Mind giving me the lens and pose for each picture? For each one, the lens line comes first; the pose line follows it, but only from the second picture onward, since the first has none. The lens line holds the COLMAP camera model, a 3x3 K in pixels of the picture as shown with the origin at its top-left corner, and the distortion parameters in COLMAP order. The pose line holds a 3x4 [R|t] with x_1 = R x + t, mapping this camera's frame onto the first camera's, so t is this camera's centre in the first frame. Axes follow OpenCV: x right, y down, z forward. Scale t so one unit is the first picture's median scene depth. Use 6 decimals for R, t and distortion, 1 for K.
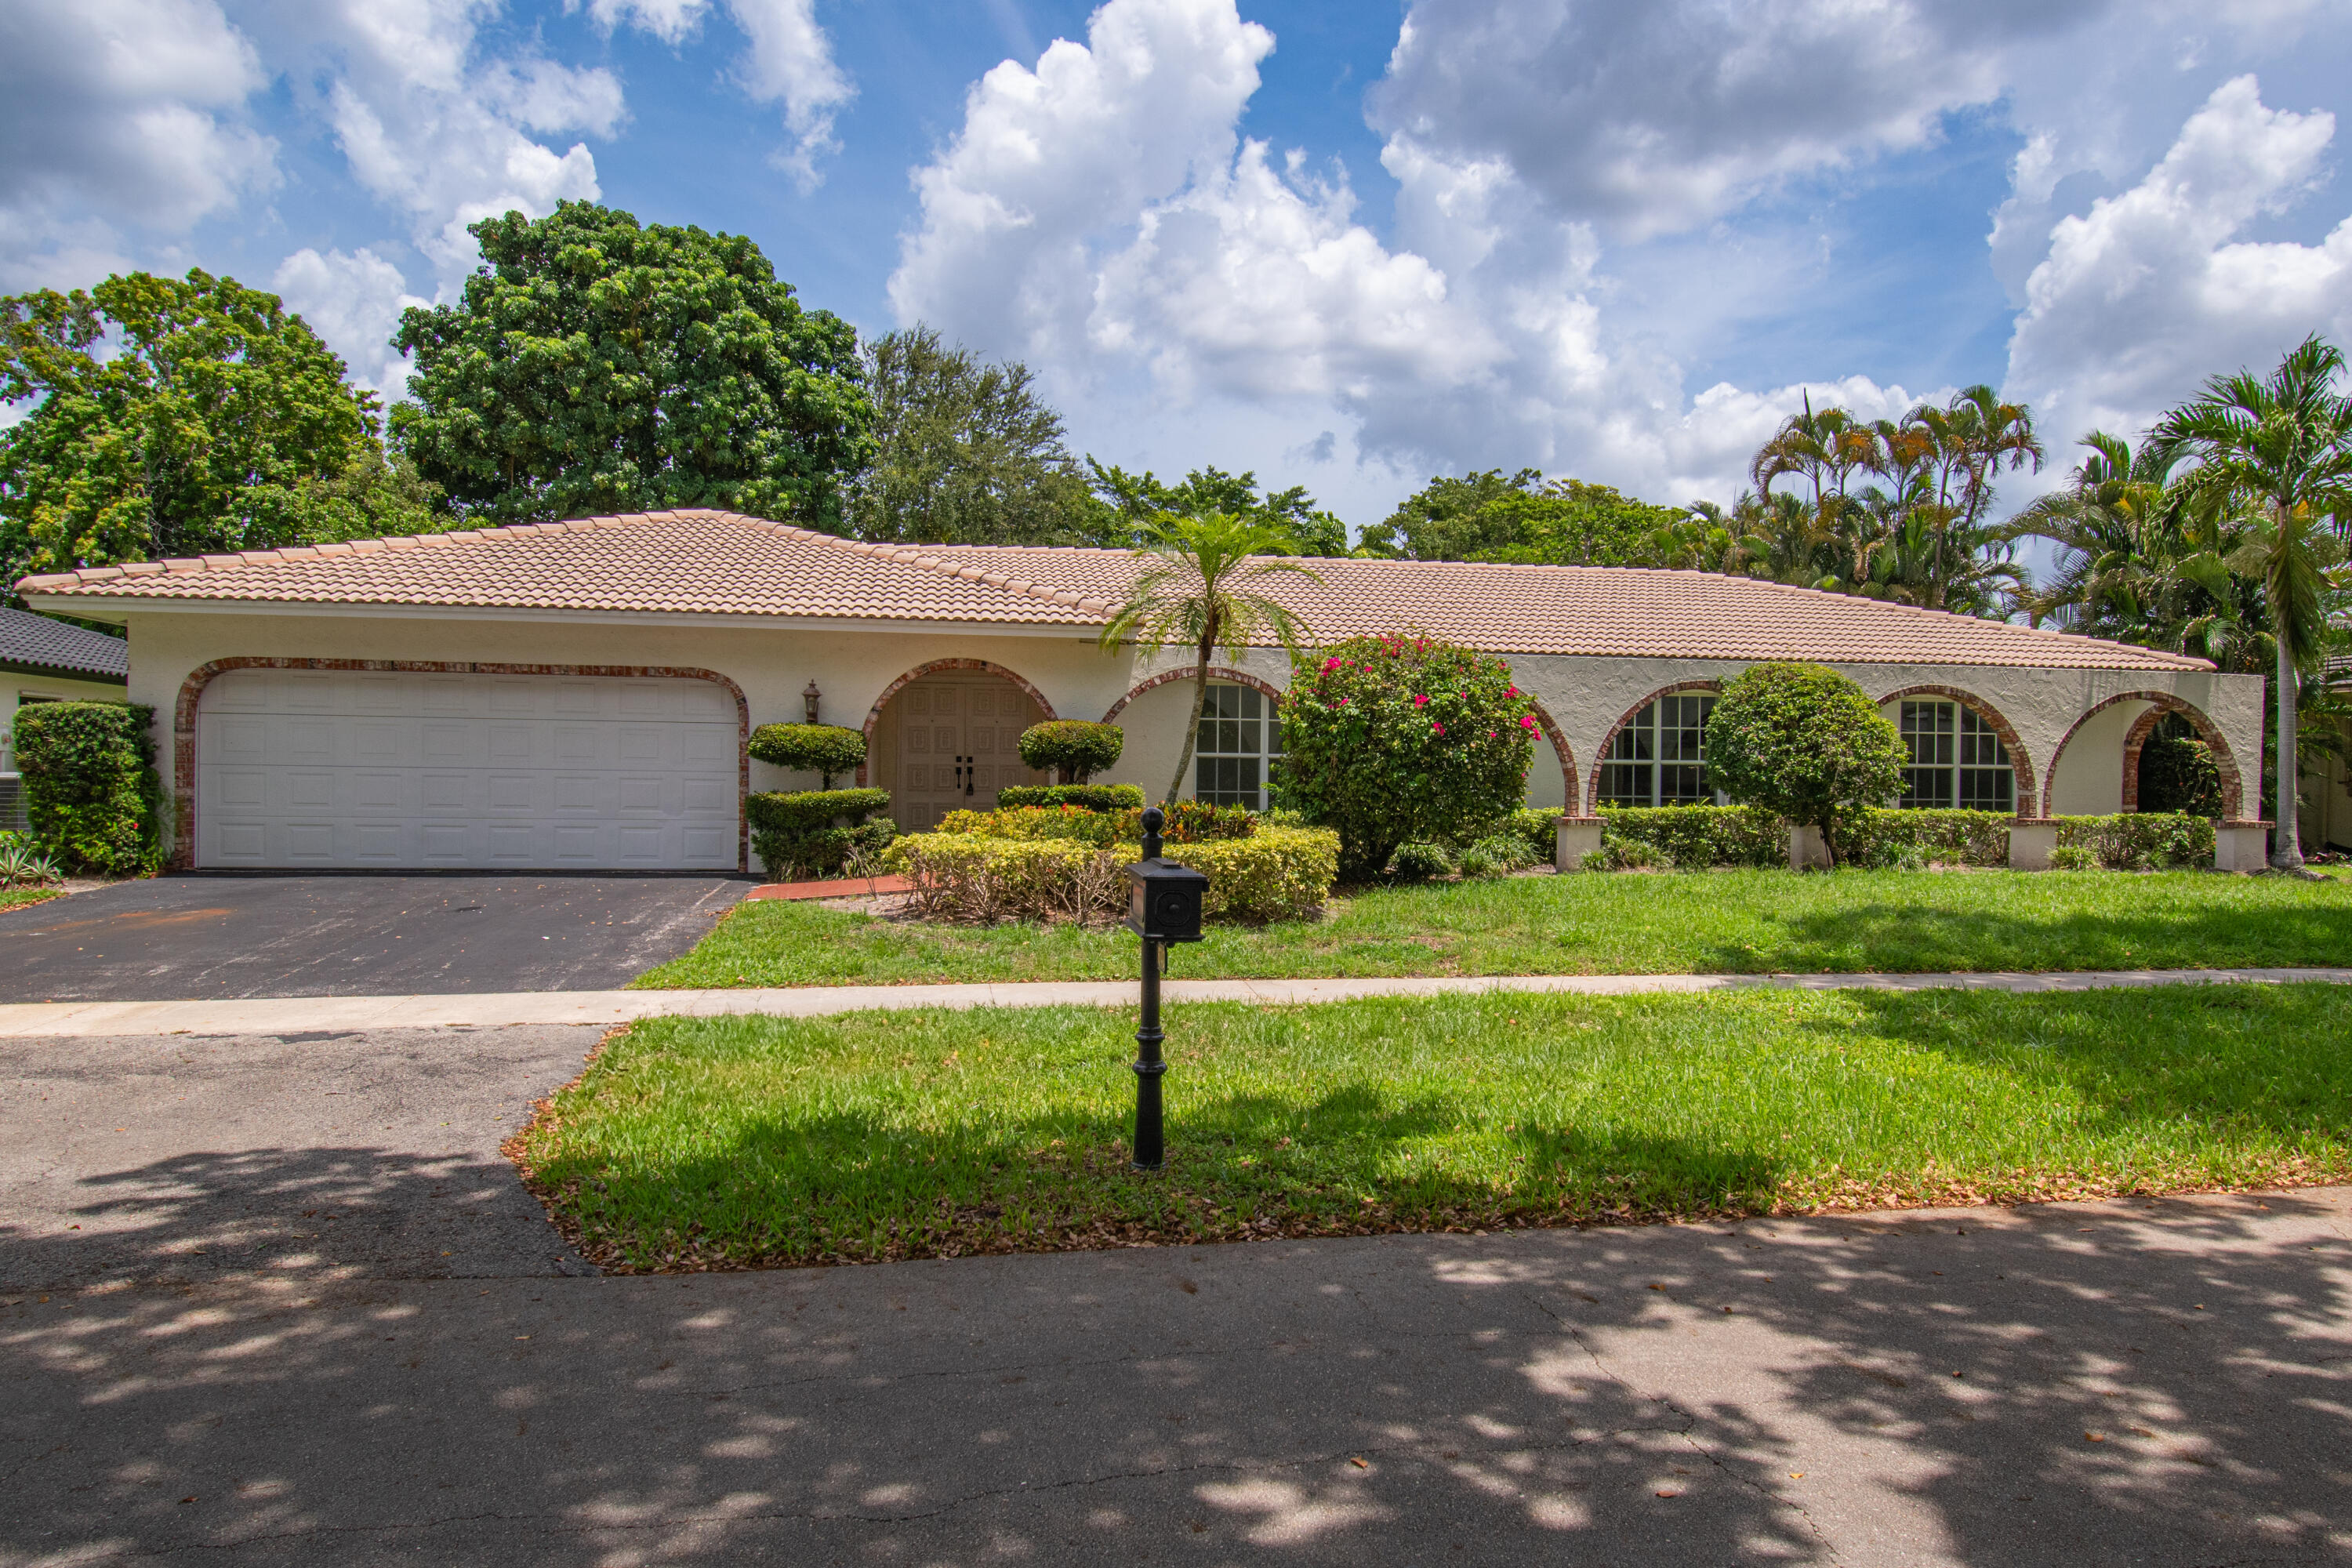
lens RADIAL K [[1252.9, 0, 1157.4], [0, 1252.9, 781.7], [0, 0, 1]] dist [0.004830, -0.007291]
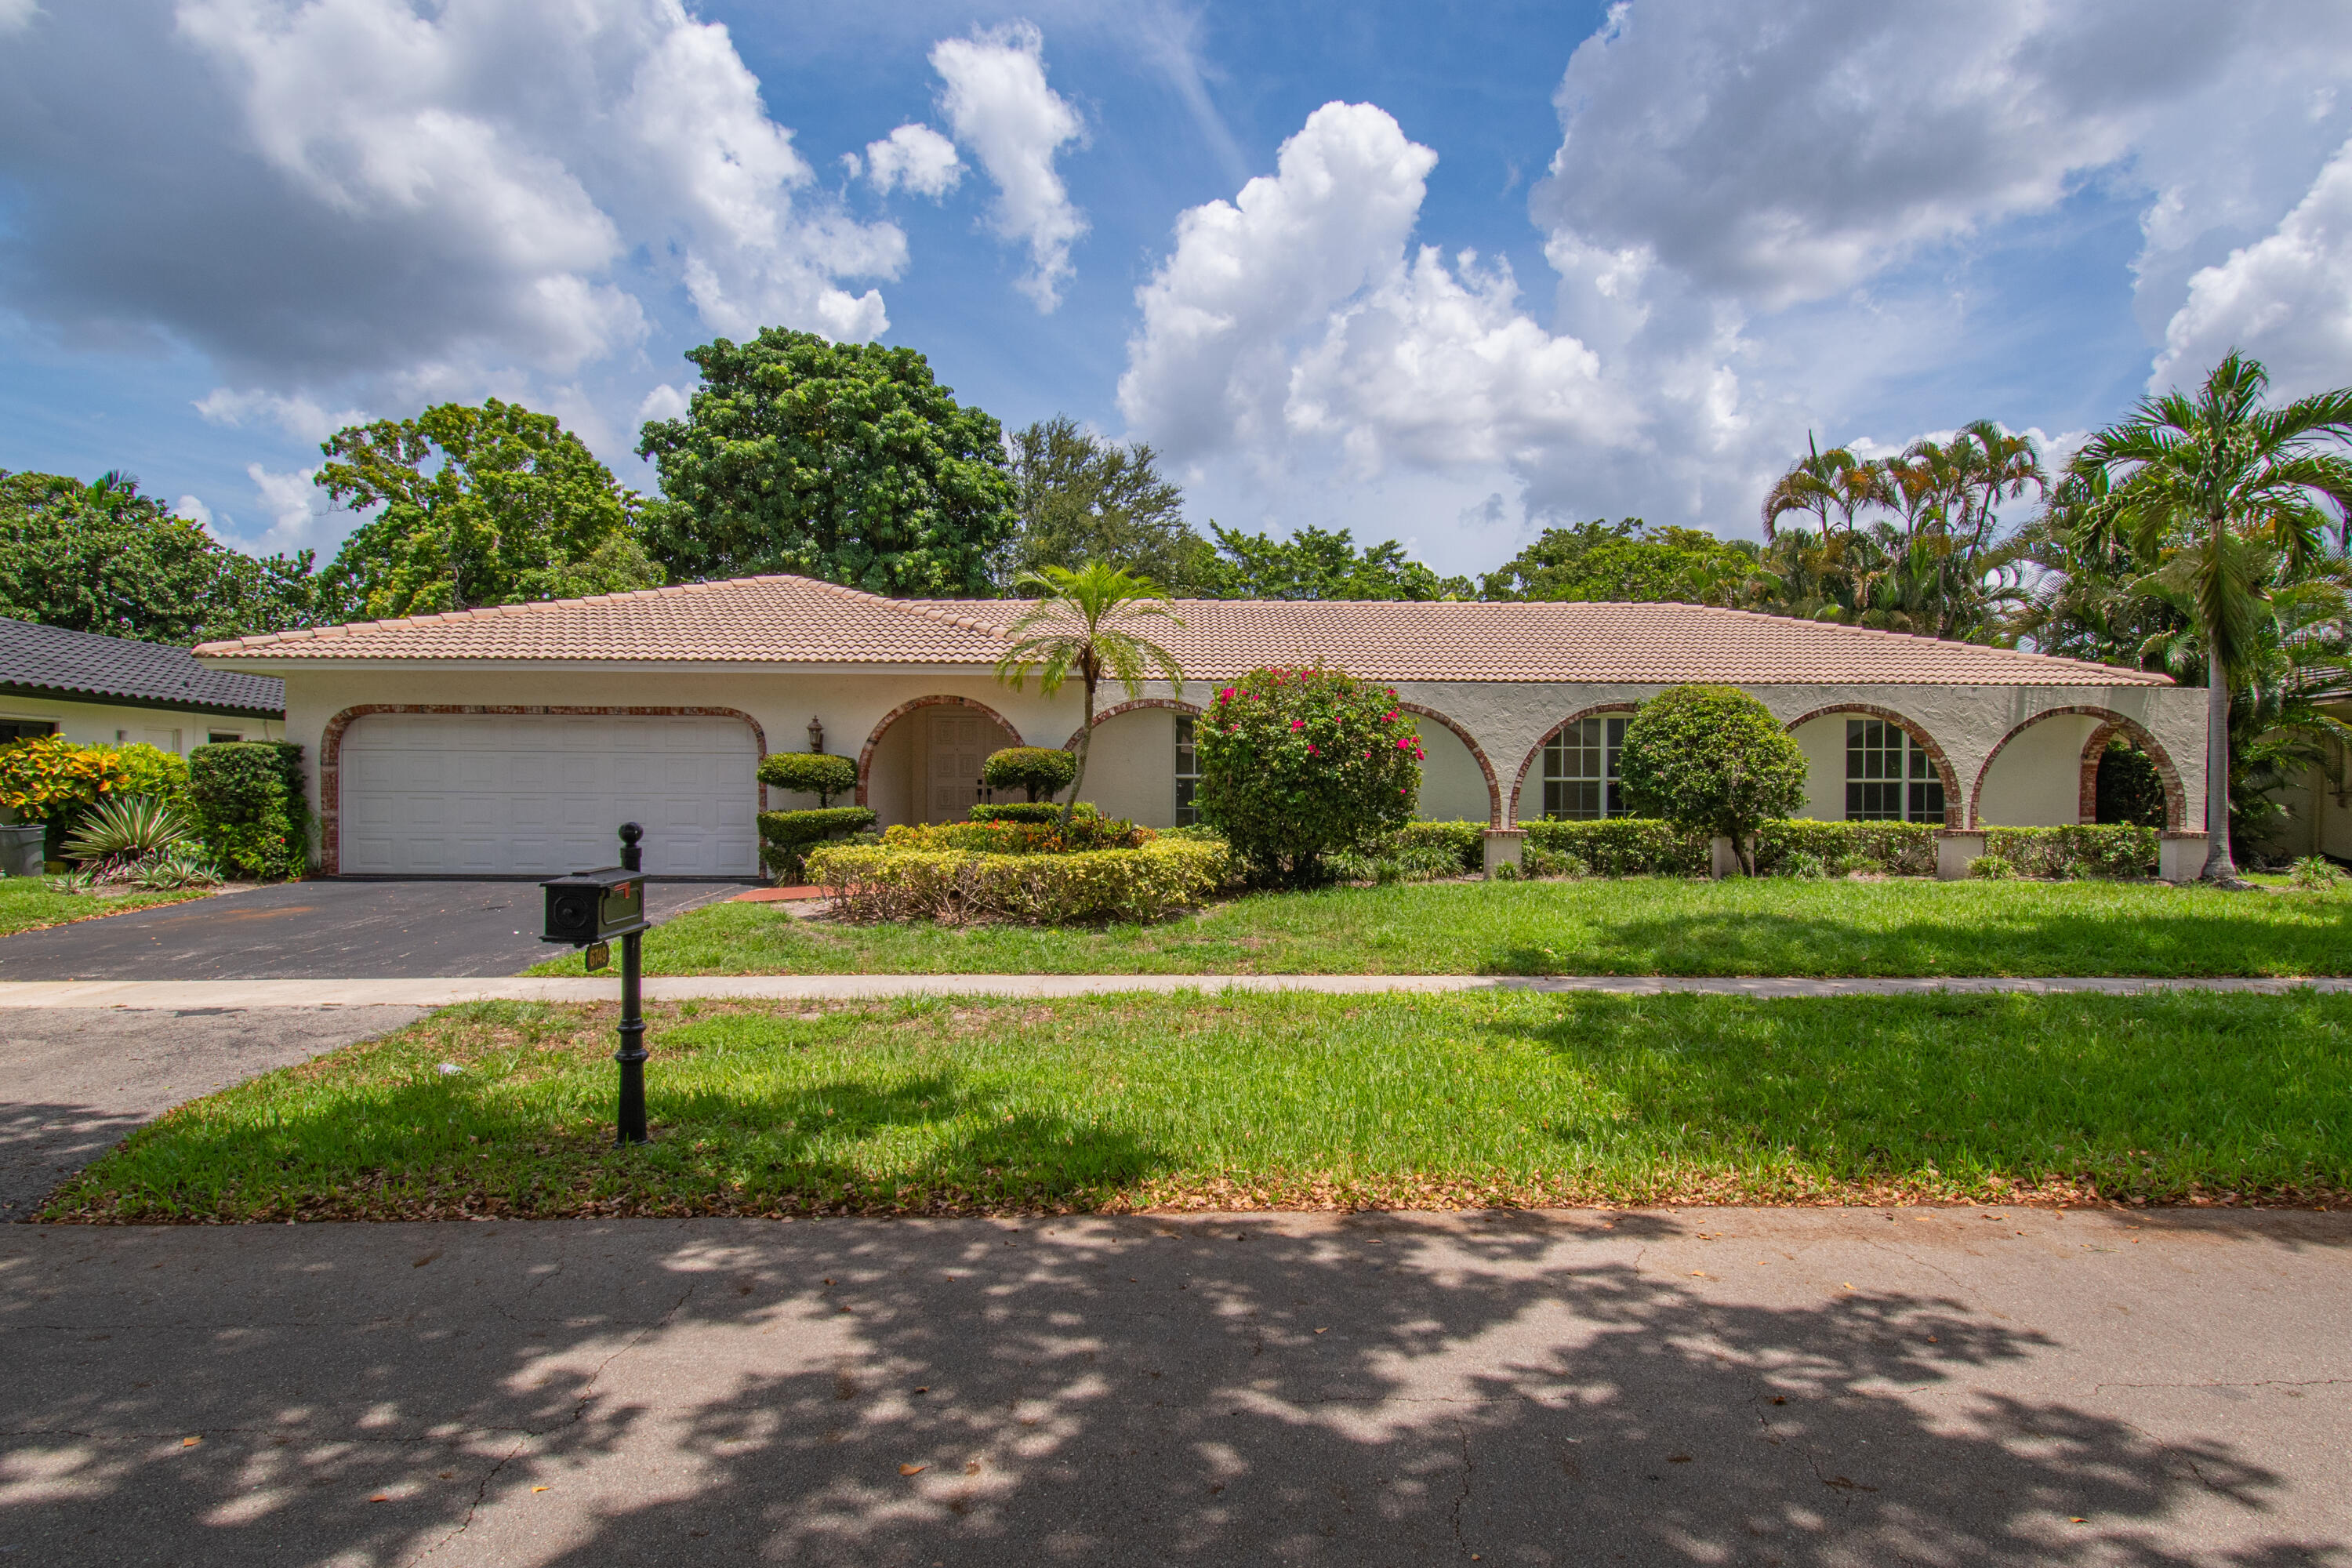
lens RADIAL K [[1071.8, 0, 1182.5], [0, 1071.8, 799.0], [0, 0, 1]] dist [0.020861, -0.021483]
pose [[0.992436, -0.006767, -0.122580, 0.190535], [0.006501, 0.999976, -0.002562, 0.002063], [0.122595, 0.001746, 0.992455, 0.036572]]
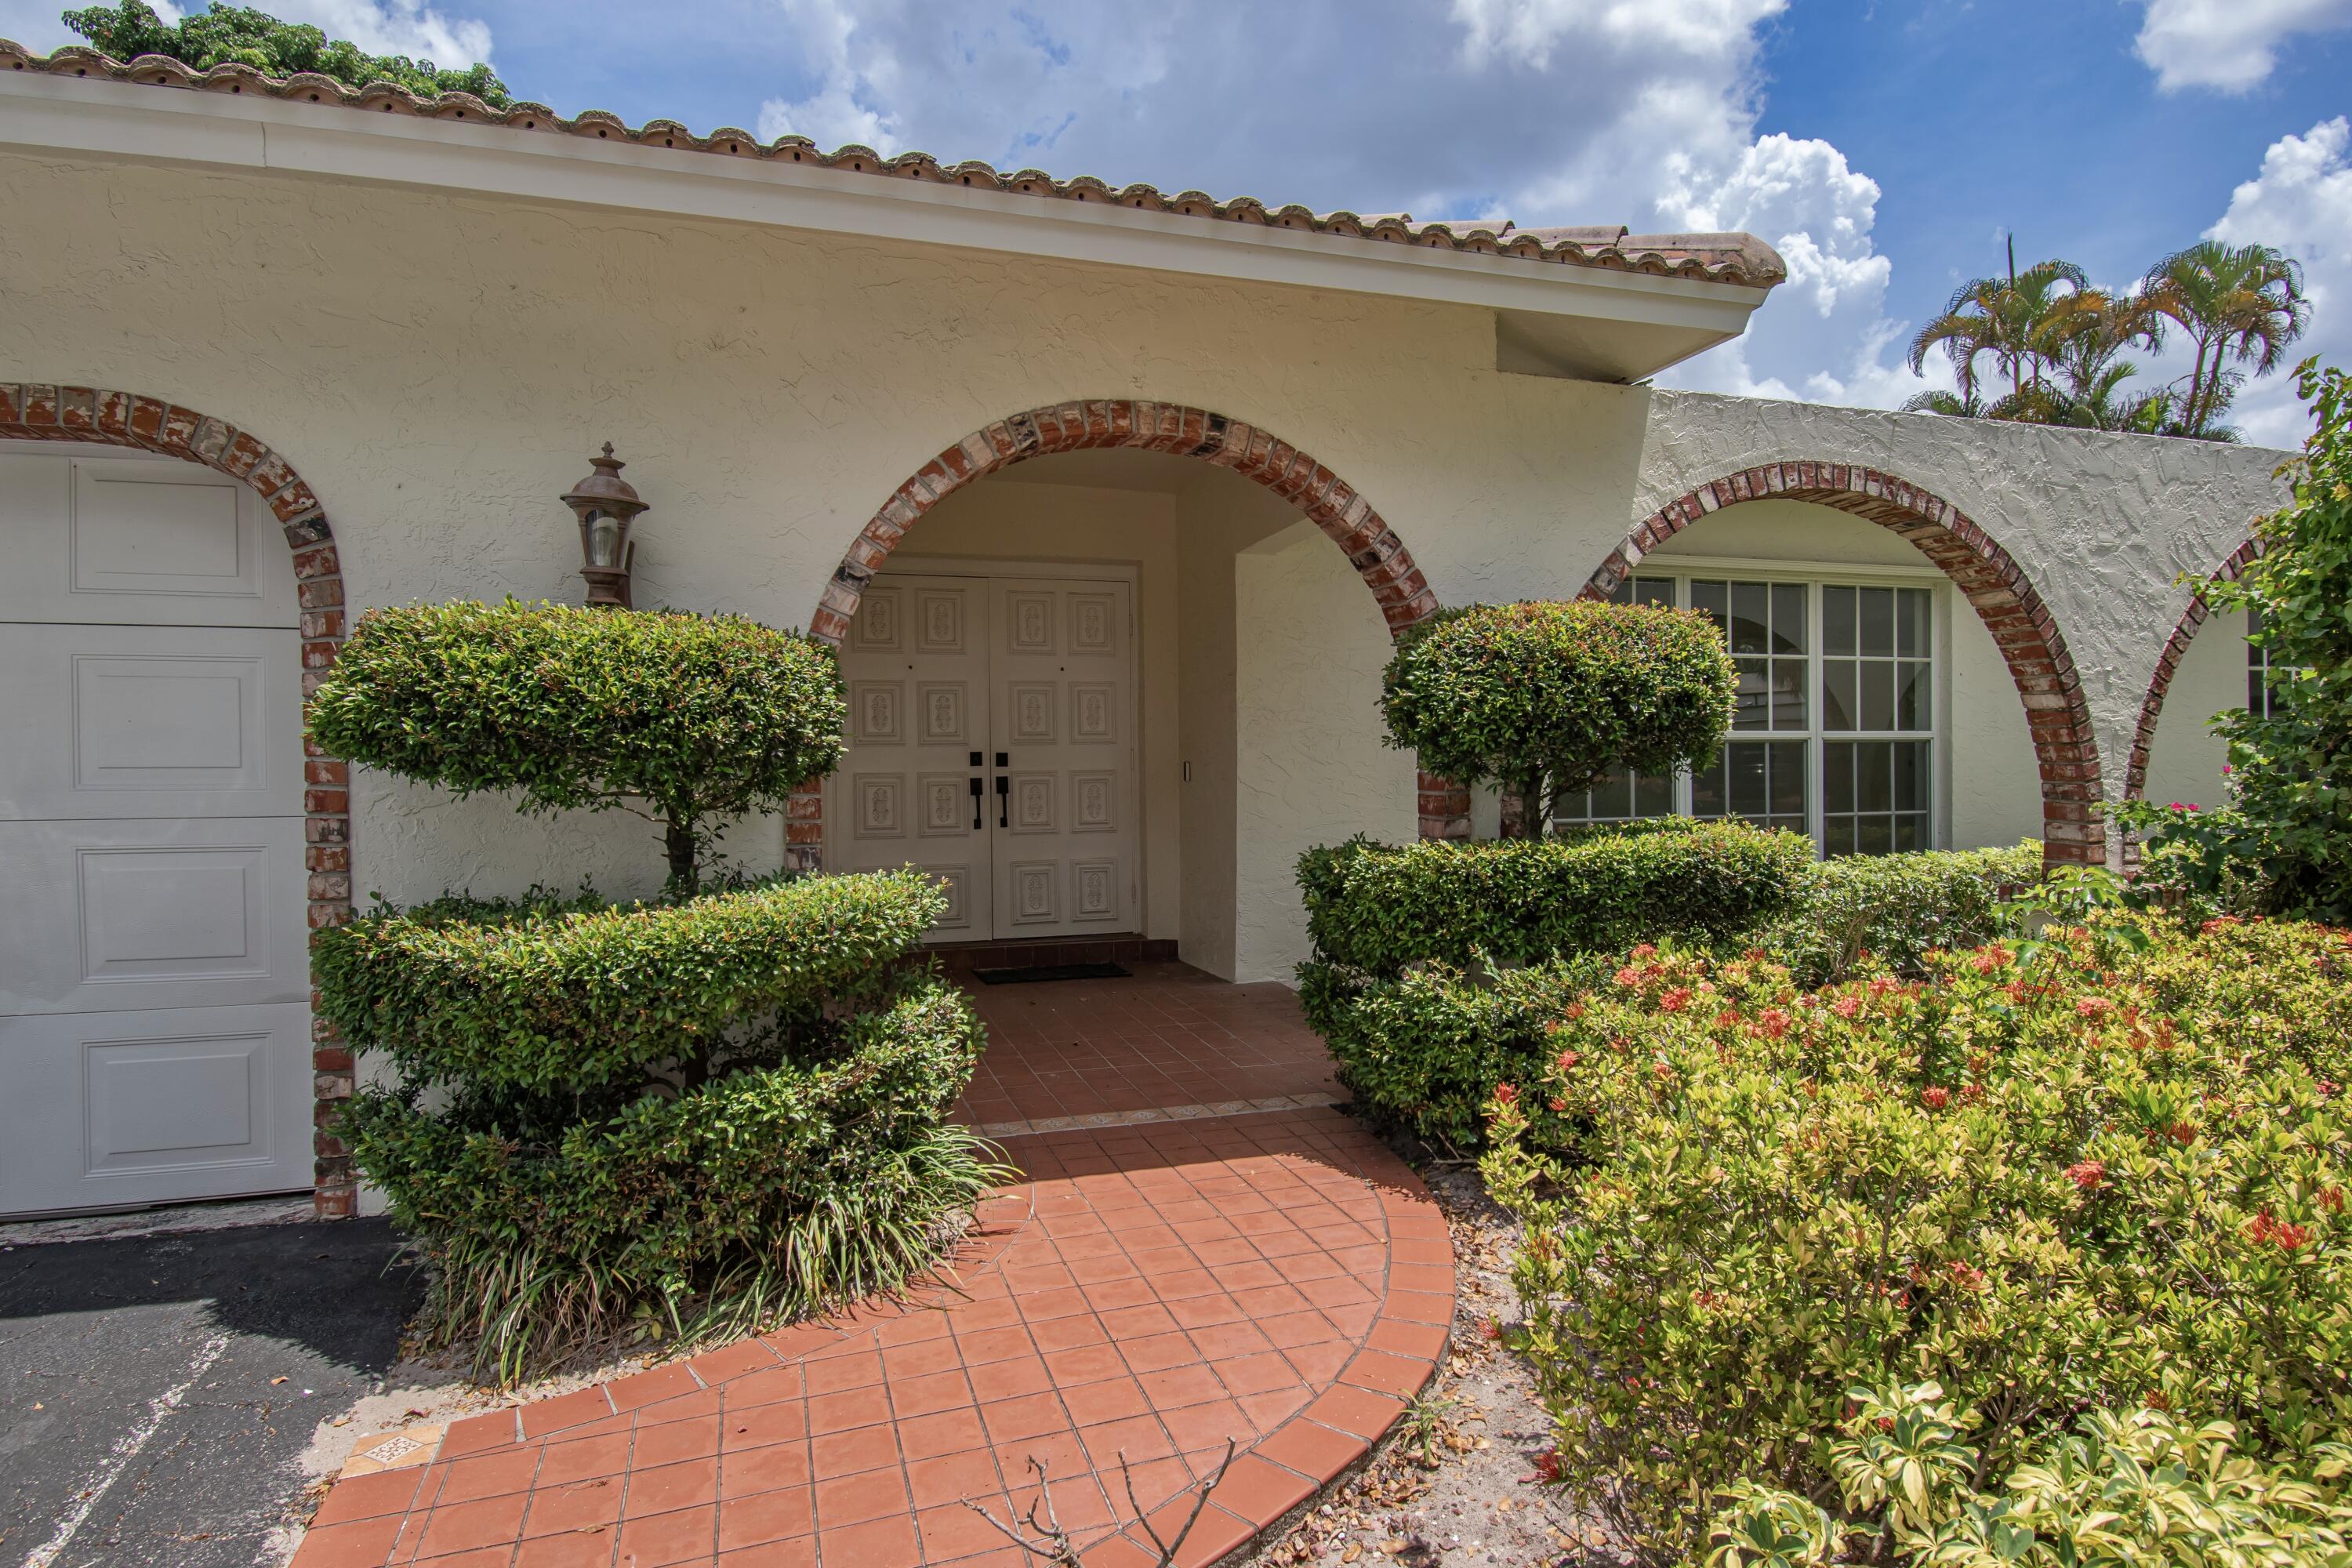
lens RADIAL K [[1252.9, 0, 1153.7], [0, 1252.9, 788.8], [0, 0, 1]] dist [0.004830, -0.007291]
pose [[0.989227, -0.025319, 0.144182, -0.202793], [0.025128, 0.999679, 0.003150, -0.009839], [-0.144215, 0.000507, 0.989546, 0.728126]]
